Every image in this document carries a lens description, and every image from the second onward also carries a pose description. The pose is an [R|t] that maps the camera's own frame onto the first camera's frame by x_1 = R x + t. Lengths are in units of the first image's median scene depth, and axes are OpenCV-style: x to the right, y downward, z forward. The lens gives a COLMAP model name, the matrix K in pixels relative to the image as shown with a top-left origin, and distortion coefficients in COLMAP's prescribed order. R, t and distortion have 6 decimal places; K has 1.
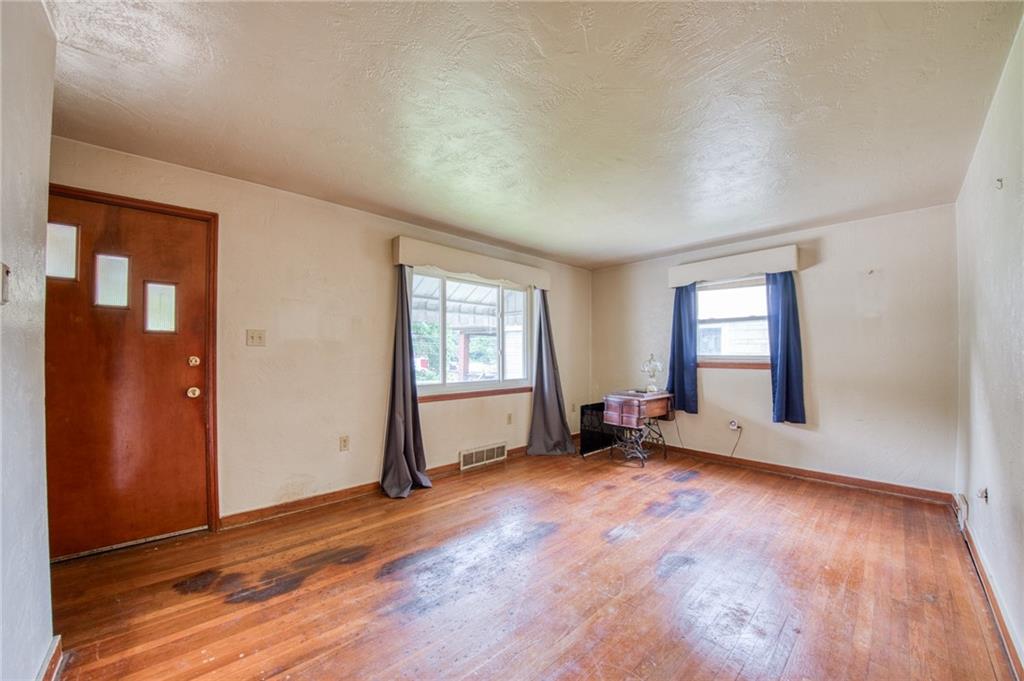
lens RADIAL K [[360.9, 0, 510.6], [0, 360.9, 349.4], [0, 0, 1]] dist [-0.028231, -0.000216]
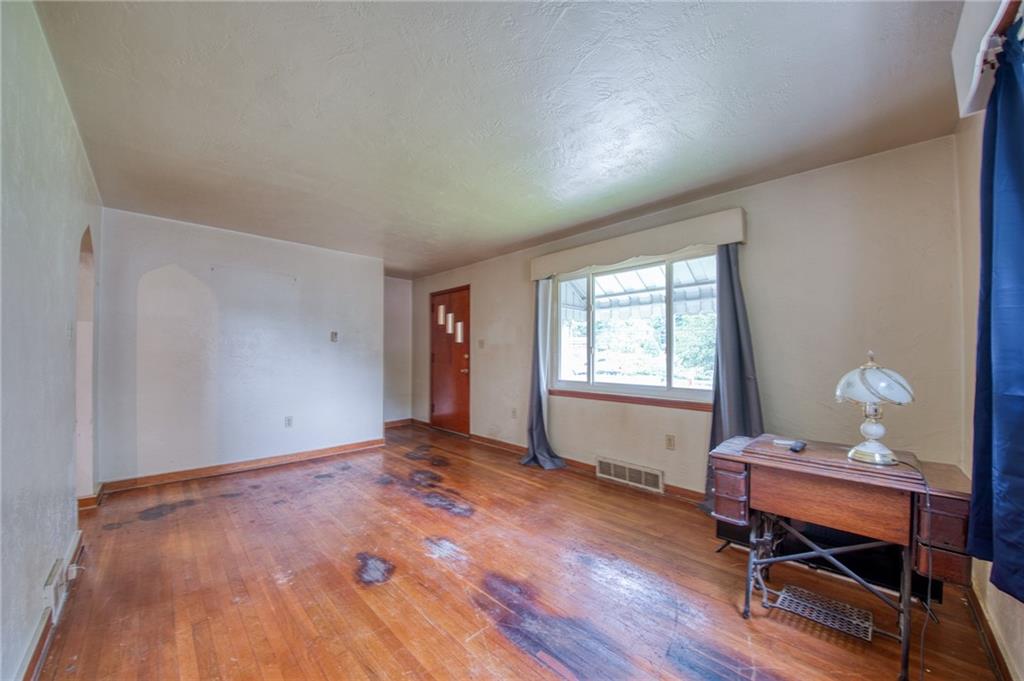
lens RADIAL K [[370.1, 0, 510.0], [0, 370.1, 349.5], [0, 0, 1]] dist [-0.000770, -0.000157]
pose [[0.026989, -0.013243, -0.999548, 0.828094], [0.011357, 0.999852, -0.012940, 0.015556], [0.999571, -0.011002, 0.027136, 0.750518]]
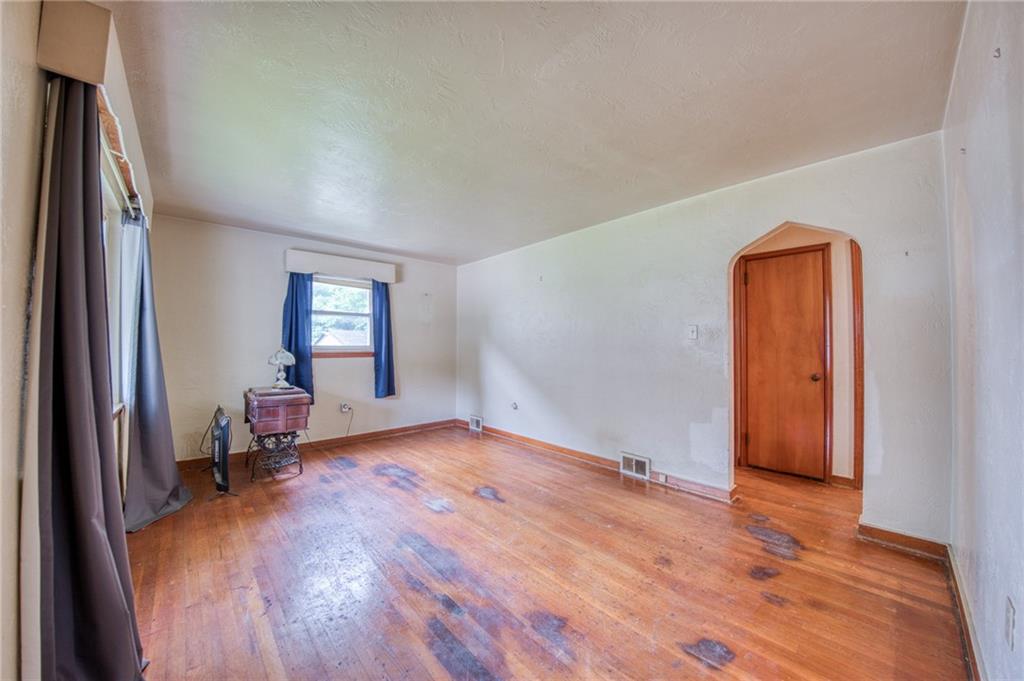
lens RADIAL K [[359.5, 0, 508.2], [0, 359.5, 337.9], [0, 0, 1]] dist [-0.017705, 0.003022]
pose [[0.019721, 0.016969, 0.999662, -0.533063], [-0.013309, 0.999772, -0.016708, 0.003841], [-0.999717, -0.012975, 0.019942, 0.500309]]
